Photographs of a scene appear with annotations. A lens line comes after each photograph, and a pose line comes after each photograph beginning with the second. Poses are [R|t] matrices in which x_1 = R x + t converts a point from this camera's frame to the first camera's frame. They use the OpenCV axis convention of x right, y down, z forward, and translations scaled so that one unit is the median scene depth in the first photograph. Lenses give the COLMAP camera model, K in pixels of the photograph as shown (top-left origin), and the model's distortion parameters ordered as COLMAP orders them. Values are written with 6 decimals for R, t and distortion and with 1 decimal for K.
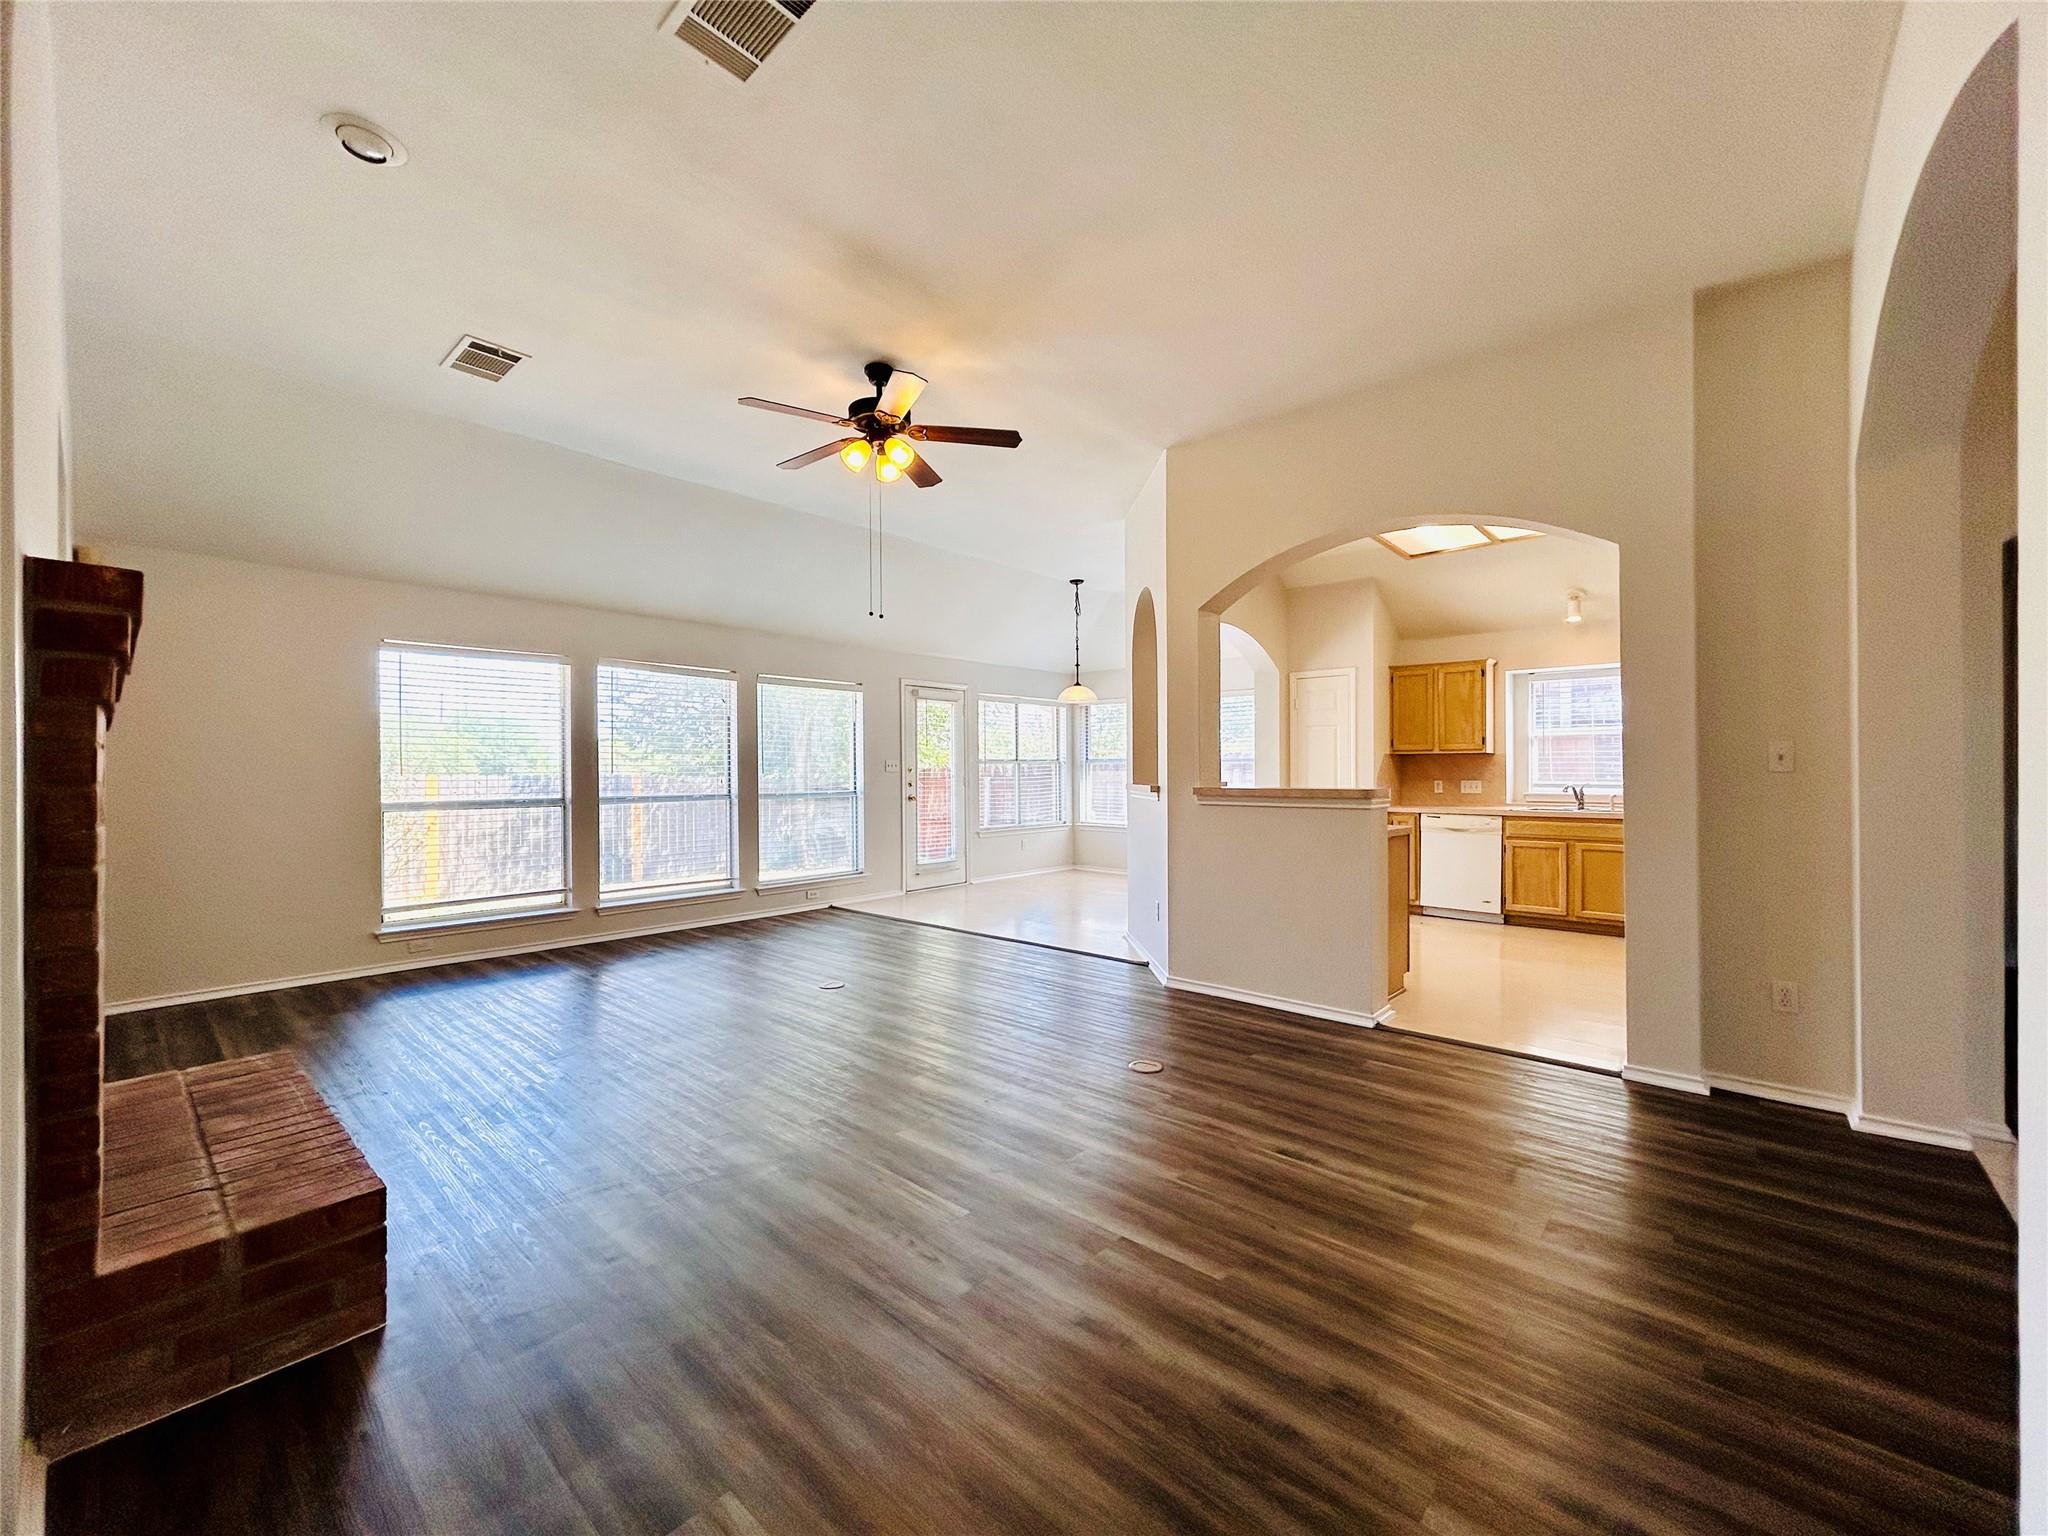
lens RADIAL K [[820.6, 0, 1028.7], [0, 820.6, 768.1], [0, 0, 1]] dist [-0.001926, 0.000328]
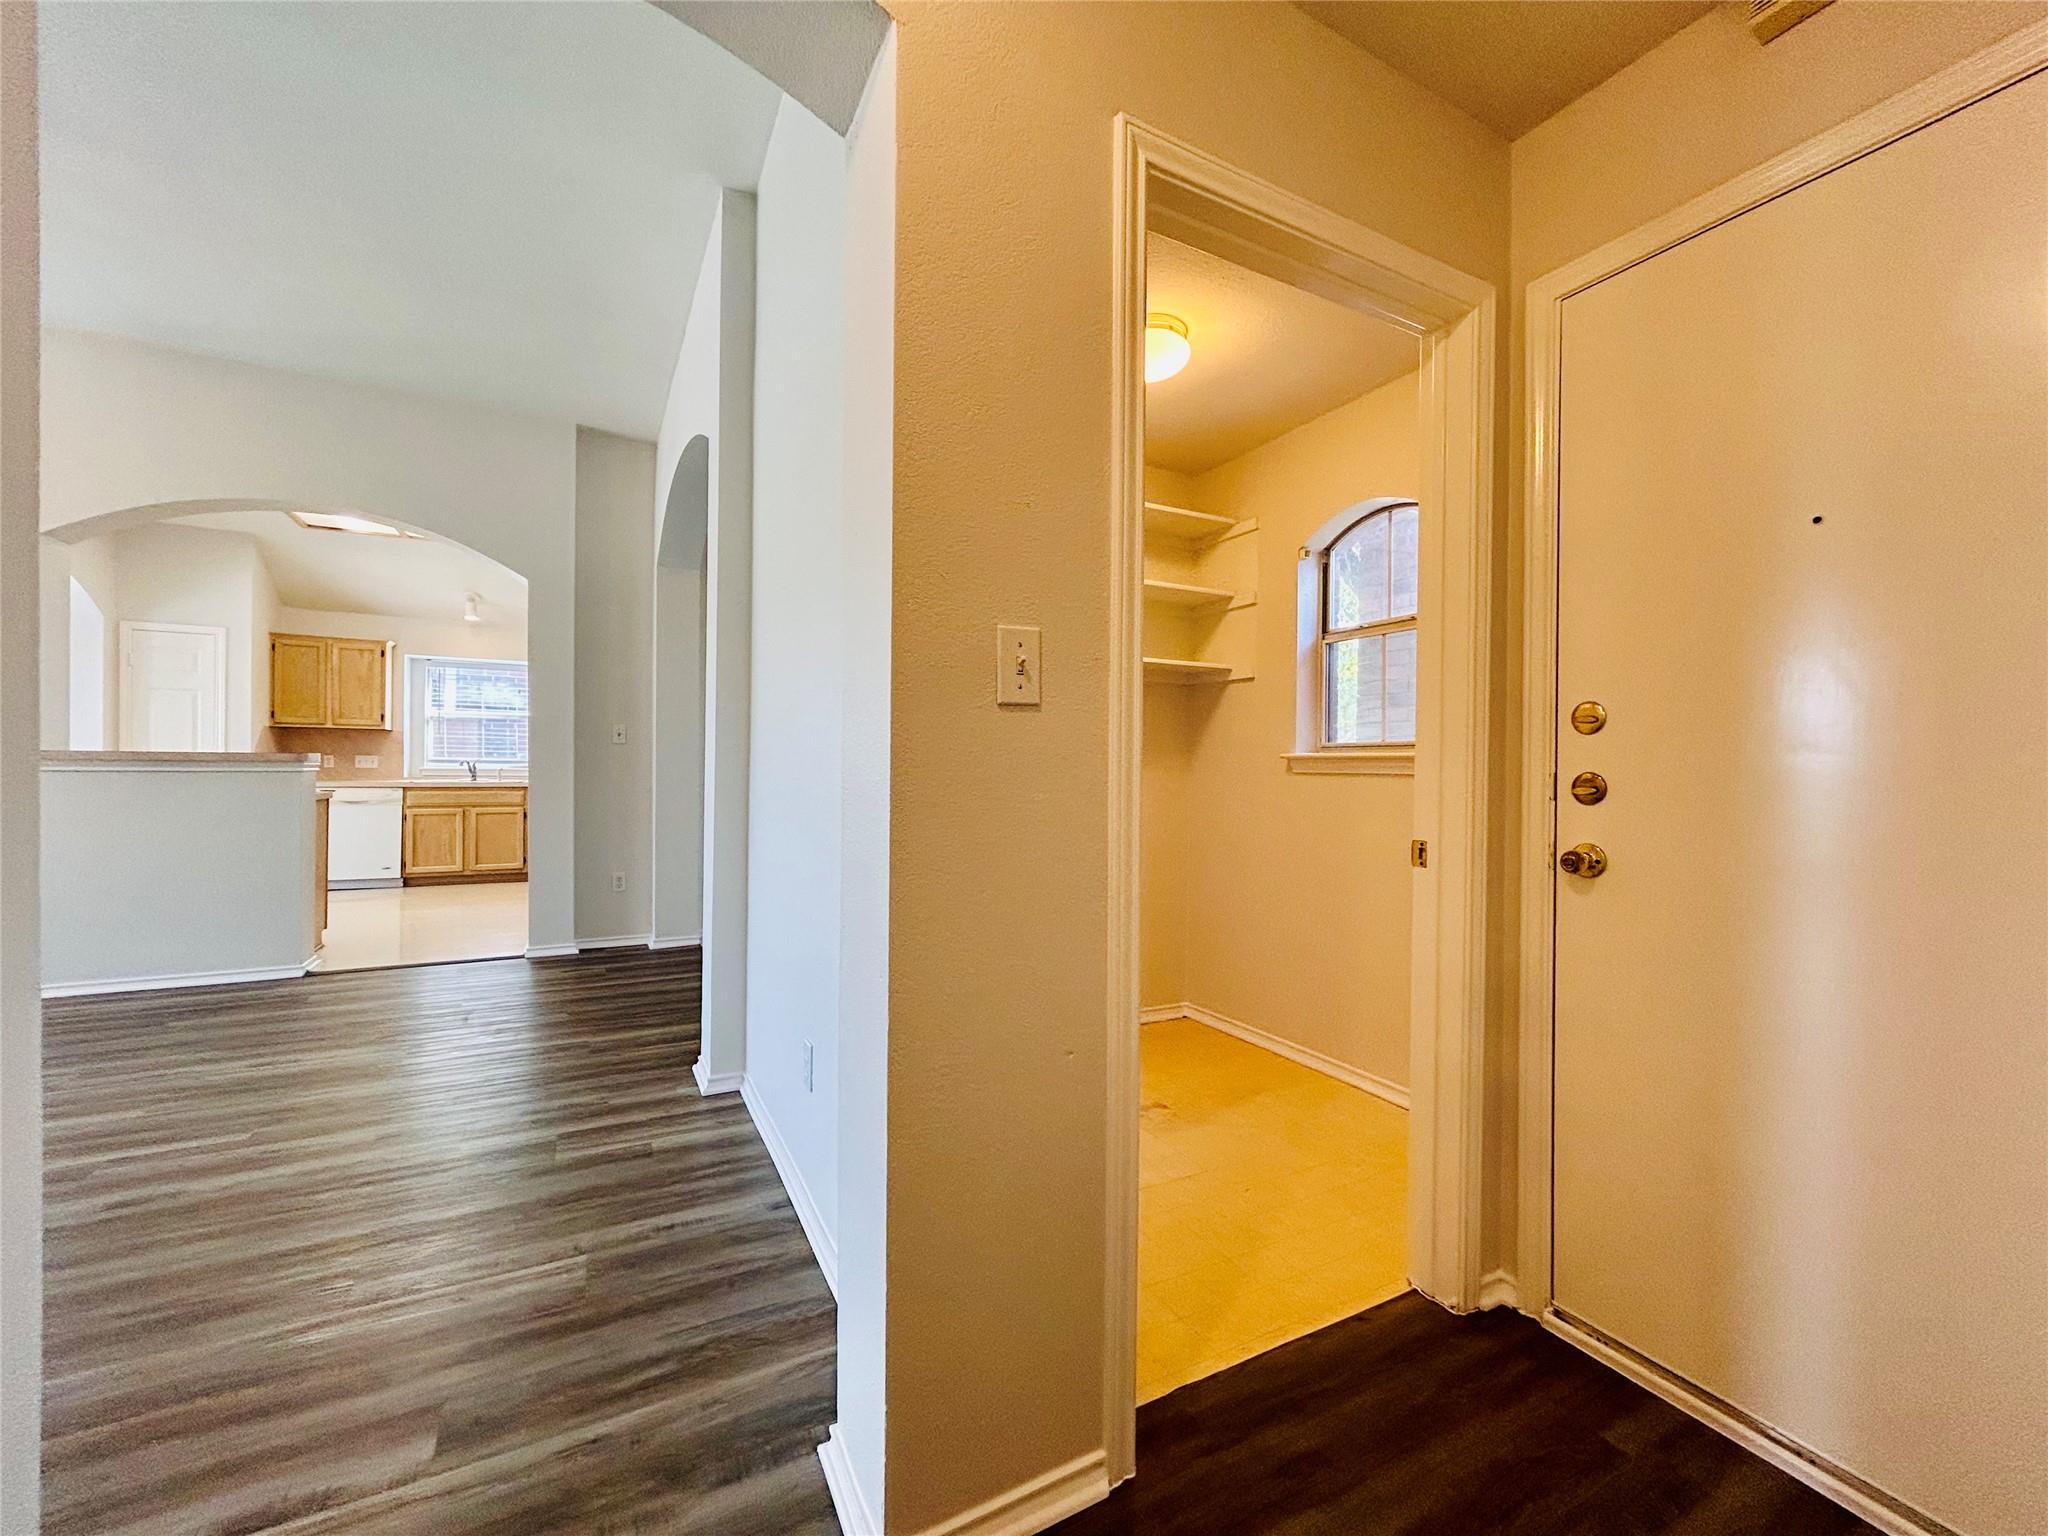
lens RADIAL K [[812.8, 0, 1022.4], [0, 812.8, 769.8], [0, 0, 1]] dist [0.001656, 0.000431]
pose [[0.348544, 0.000625, 0.937292, -0.150143], [-0.015720, 0.999863, 0.005179, 0.016445], [-0.937161, -0.016539, 0.348506, -0.148375]]
